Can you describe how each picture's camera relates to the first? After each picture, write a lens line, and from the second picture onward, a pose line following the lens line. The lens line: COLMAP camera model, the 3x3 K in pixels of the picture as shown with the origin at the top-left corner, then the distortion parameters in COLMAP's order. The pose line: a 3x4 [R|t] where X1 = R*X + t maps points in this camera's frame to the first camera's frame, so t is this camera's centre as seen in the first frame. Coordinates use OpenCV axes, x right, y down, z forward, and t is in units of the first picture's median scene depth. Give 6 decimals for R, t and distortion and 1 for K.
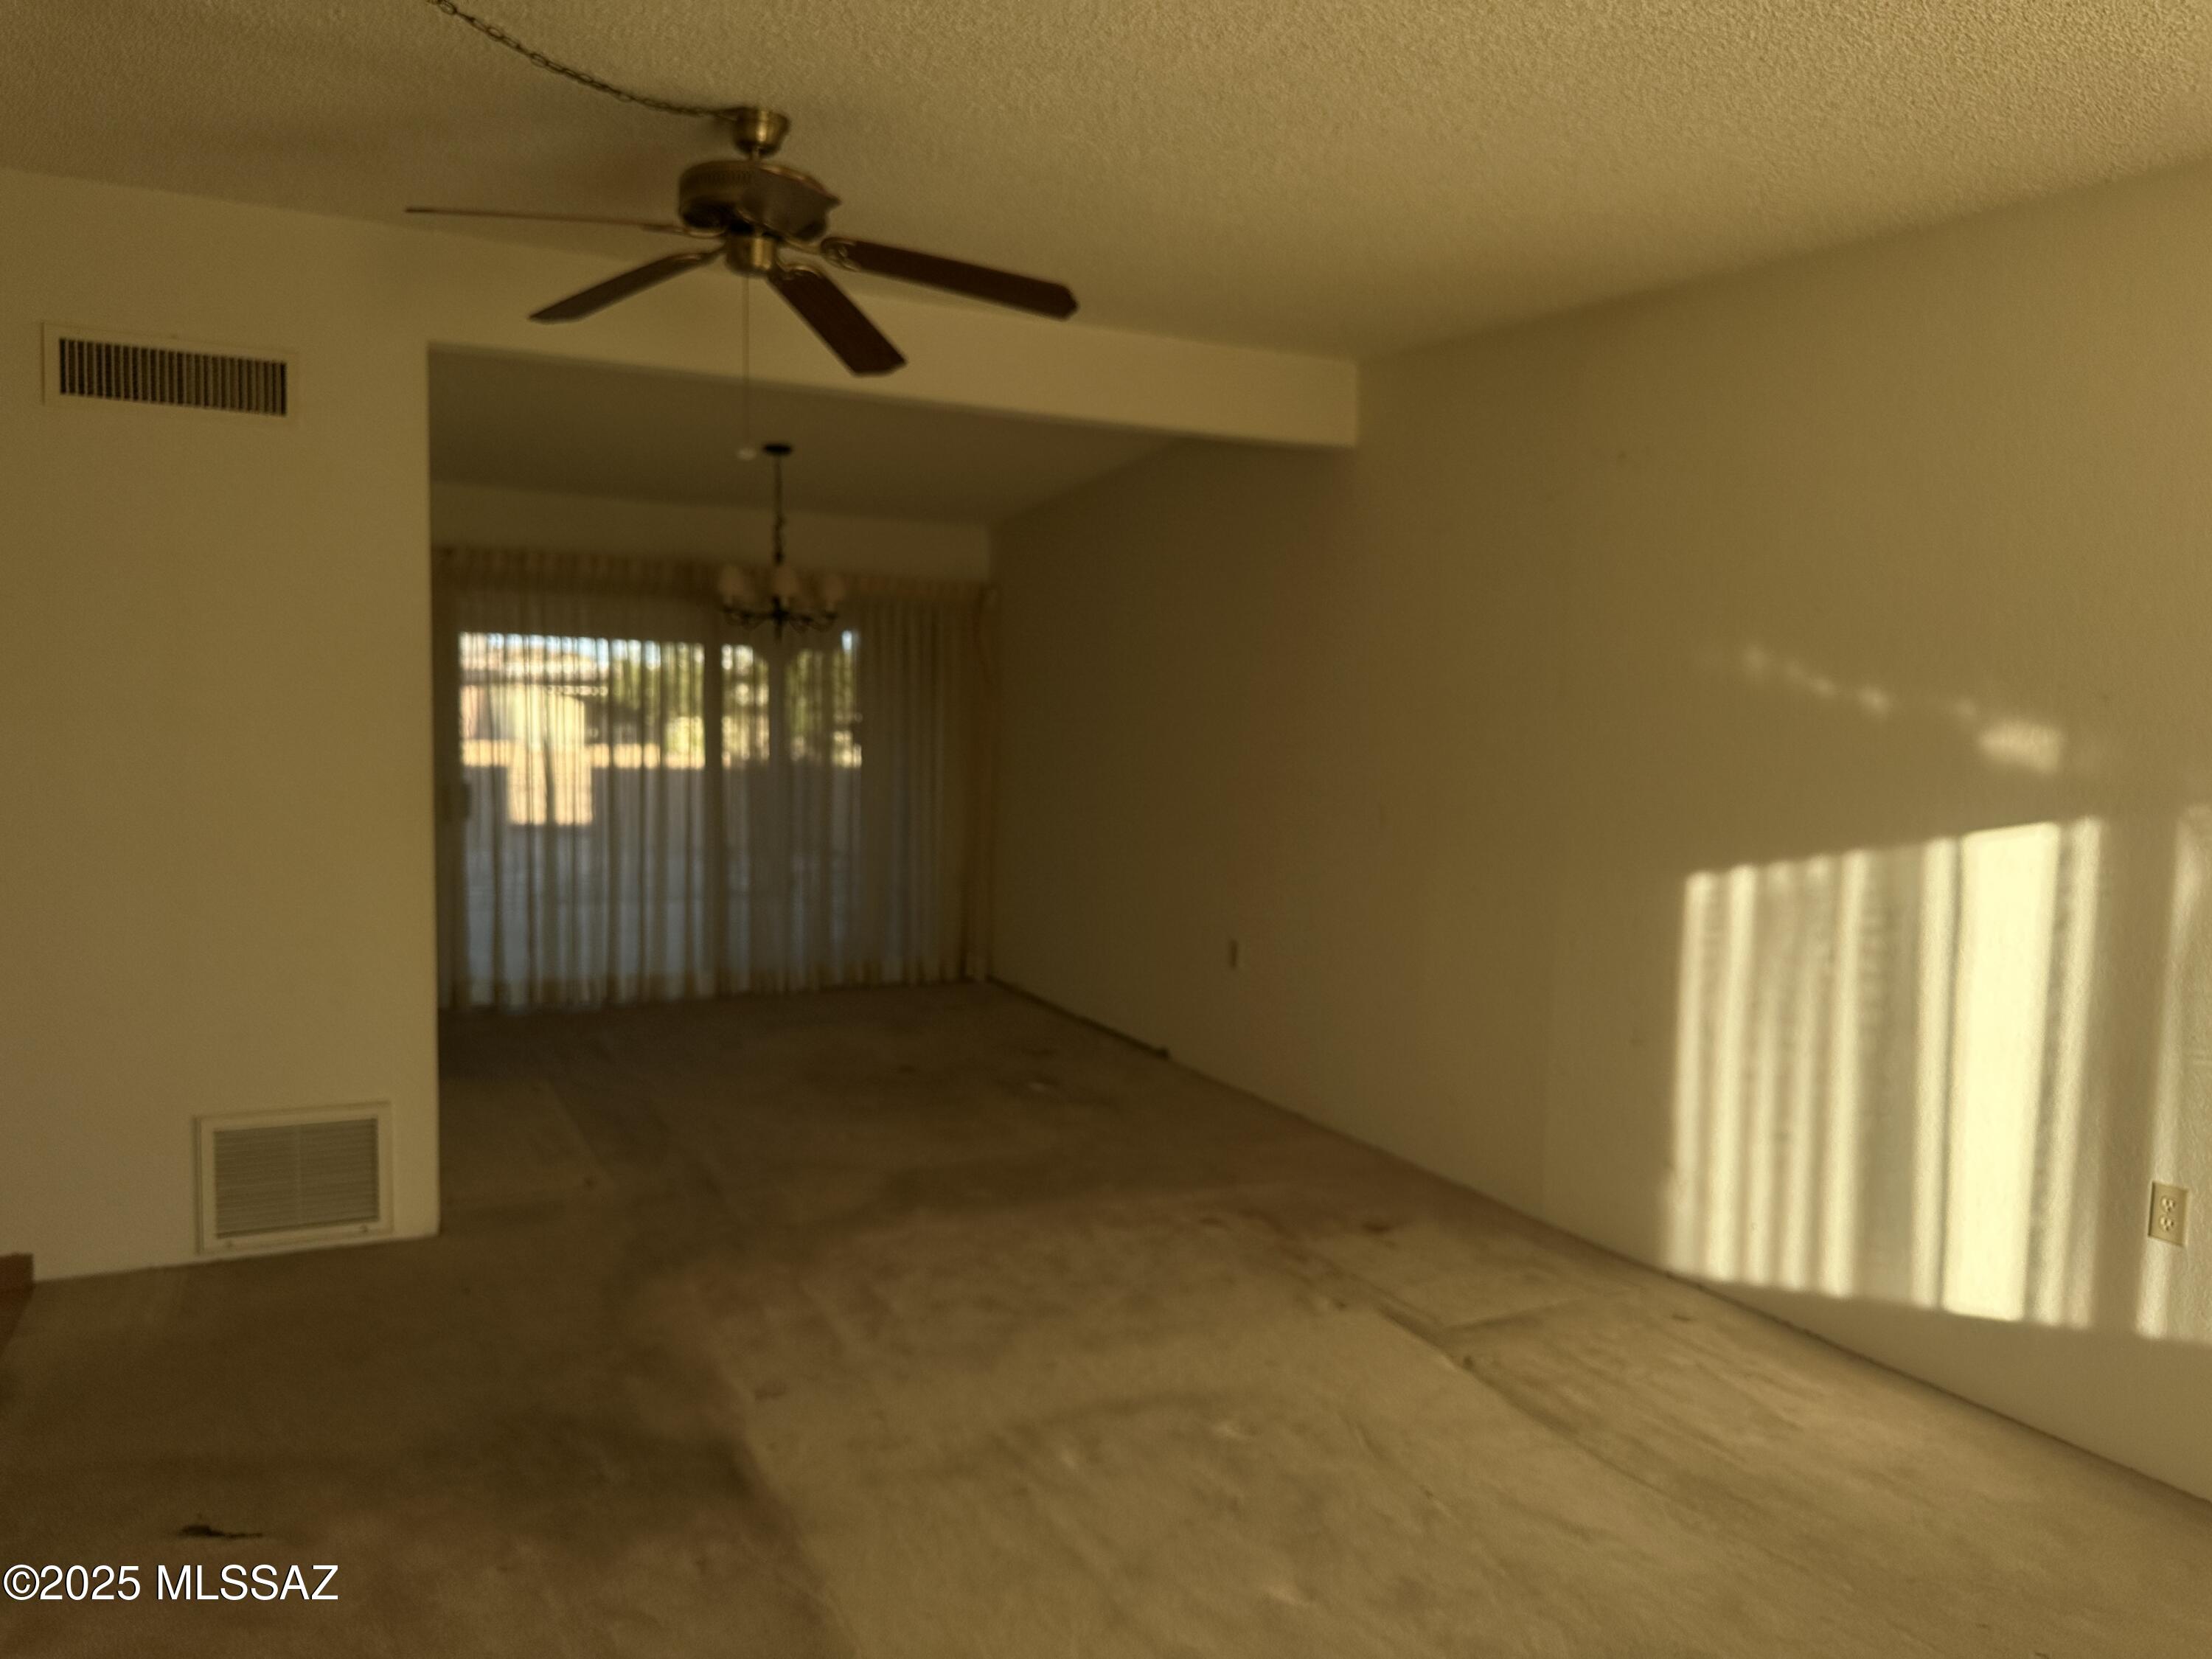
lens RADIAL K [[1509.1, 0, 1095.6], [0, 1509.1, 837.7], [0, 0, 1]] dist [0.105313, -0.108450]
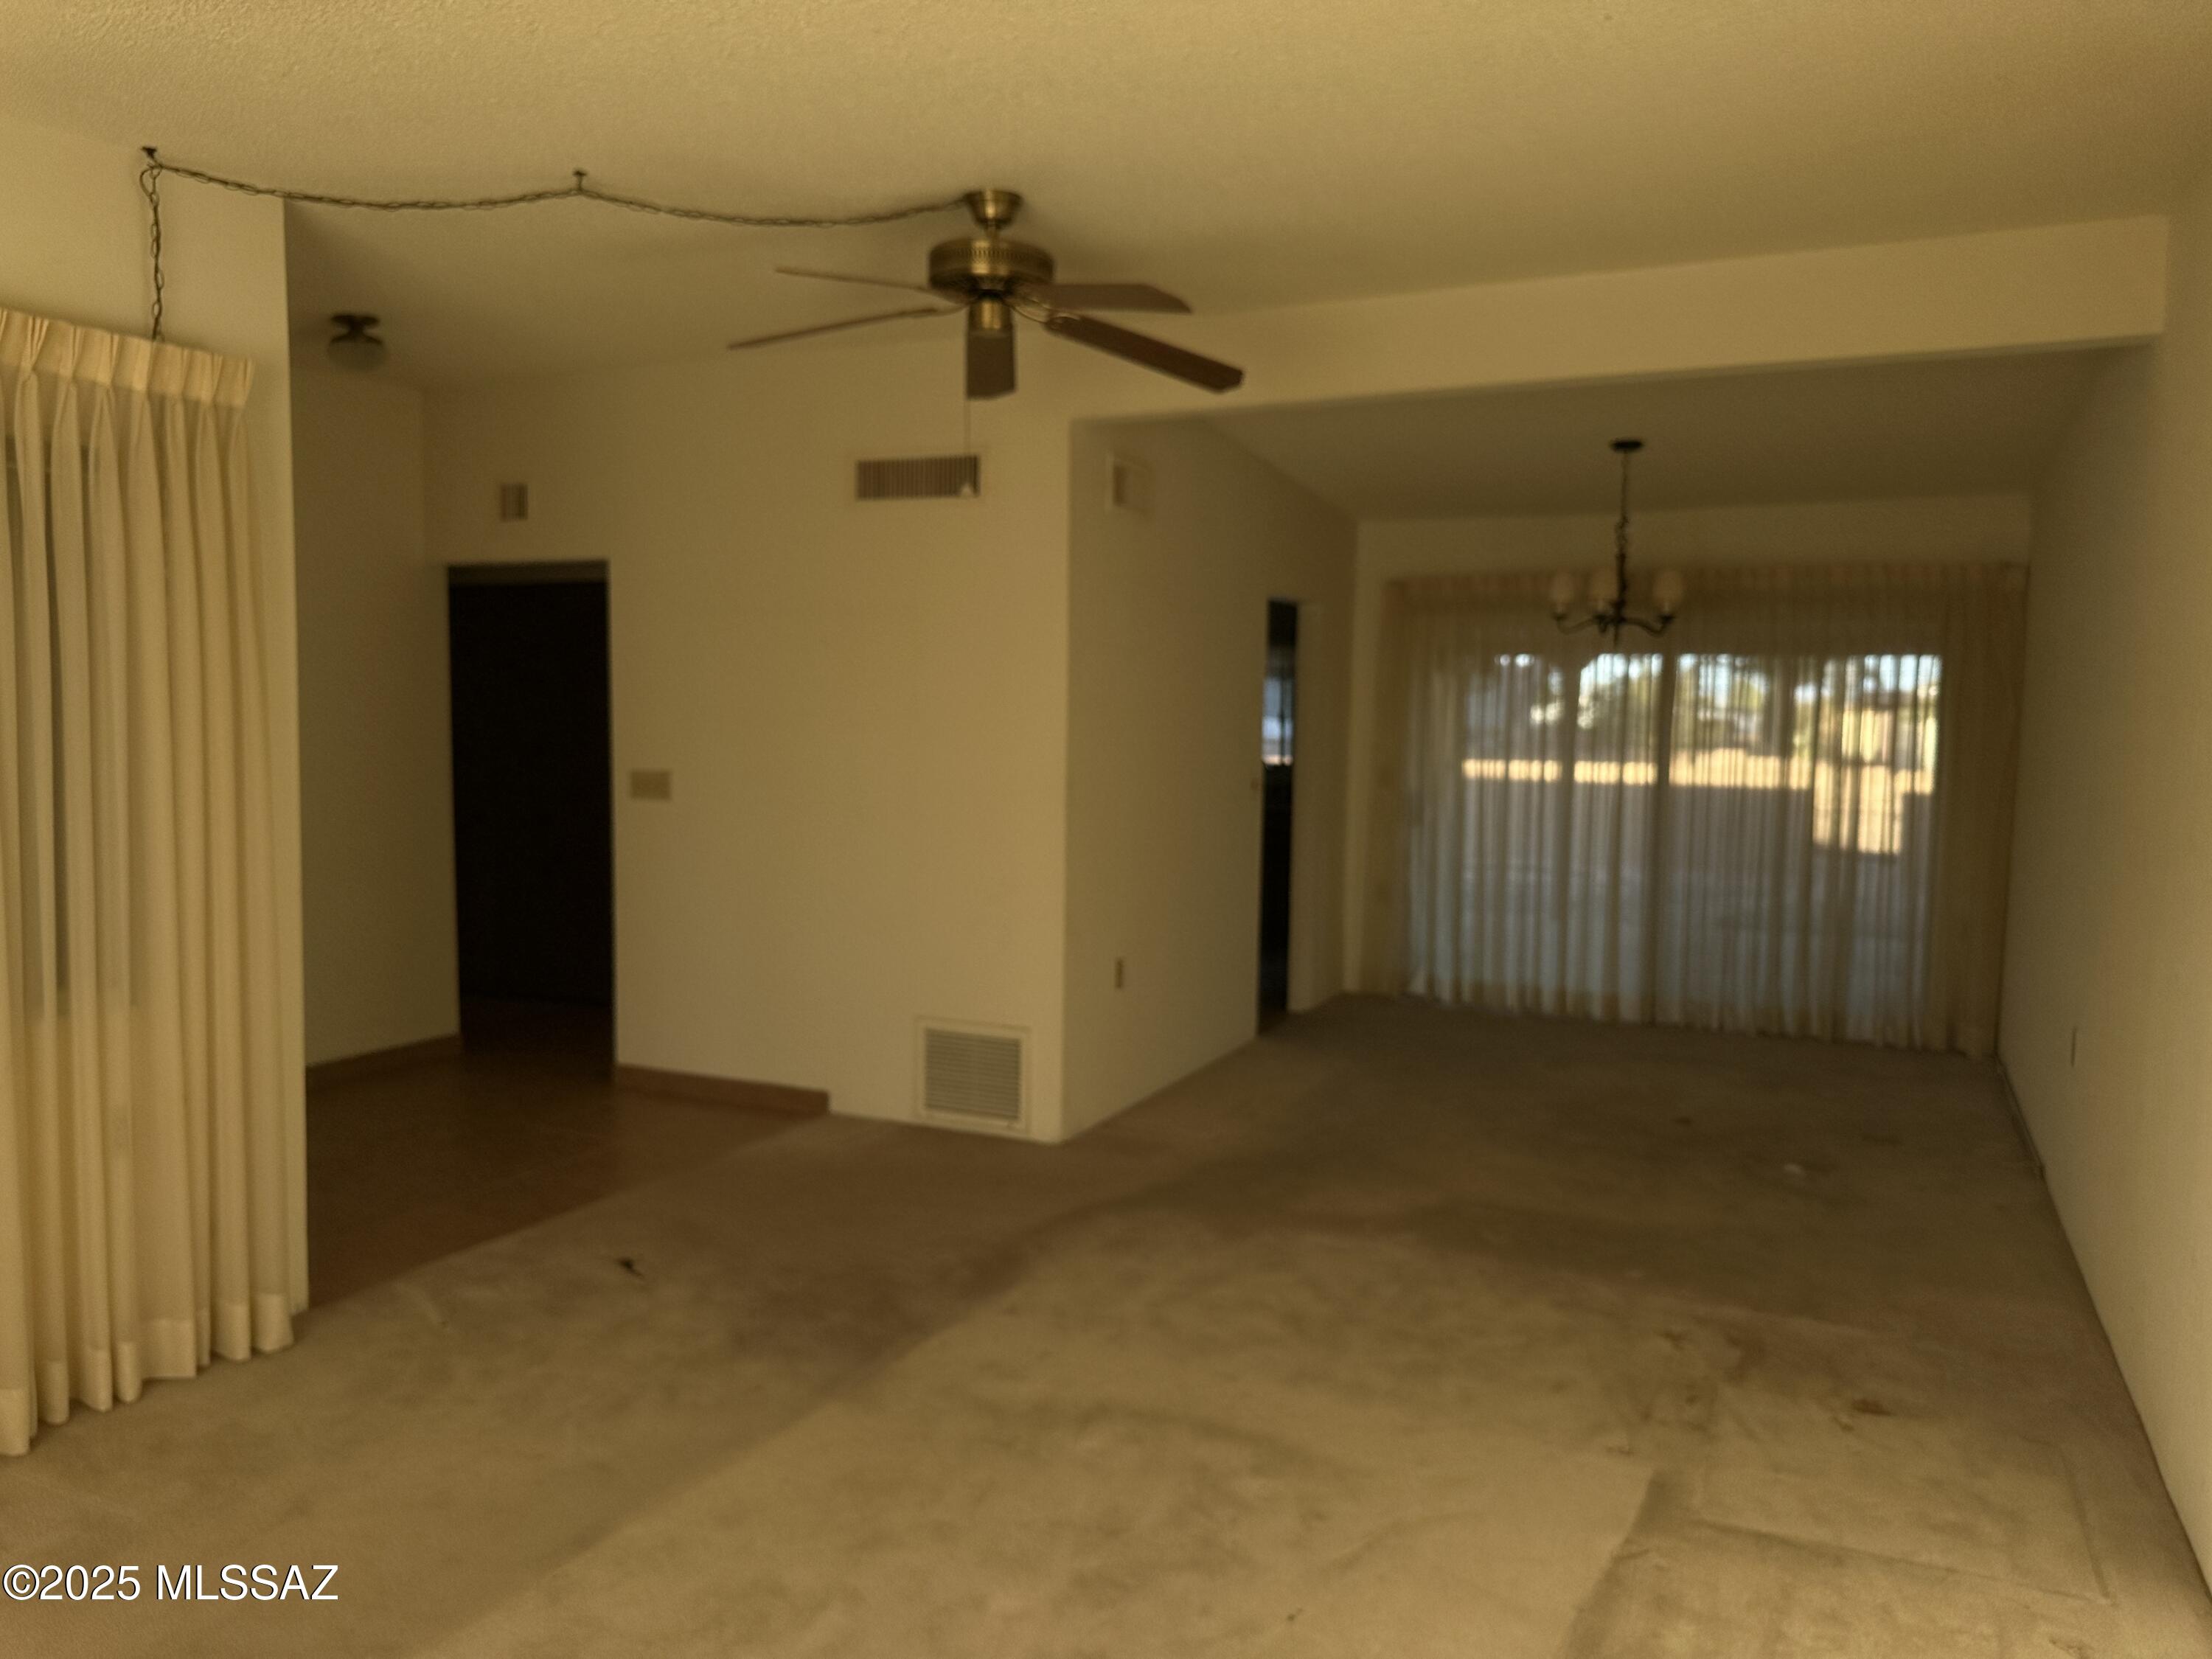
lens RADIAL K [[1509.1, 0, 1095.6], [0, 1509.1, 837.7], [0, 0, 1]] dist [0.105313, -0.108450]
pose [[0.654002, 0.053451, -0.754602, 0.508244], [-0.065165, 0.997773, 0.014198, -0.006091], [0.753681, 0.039888, 0.656029, 0.223869]]
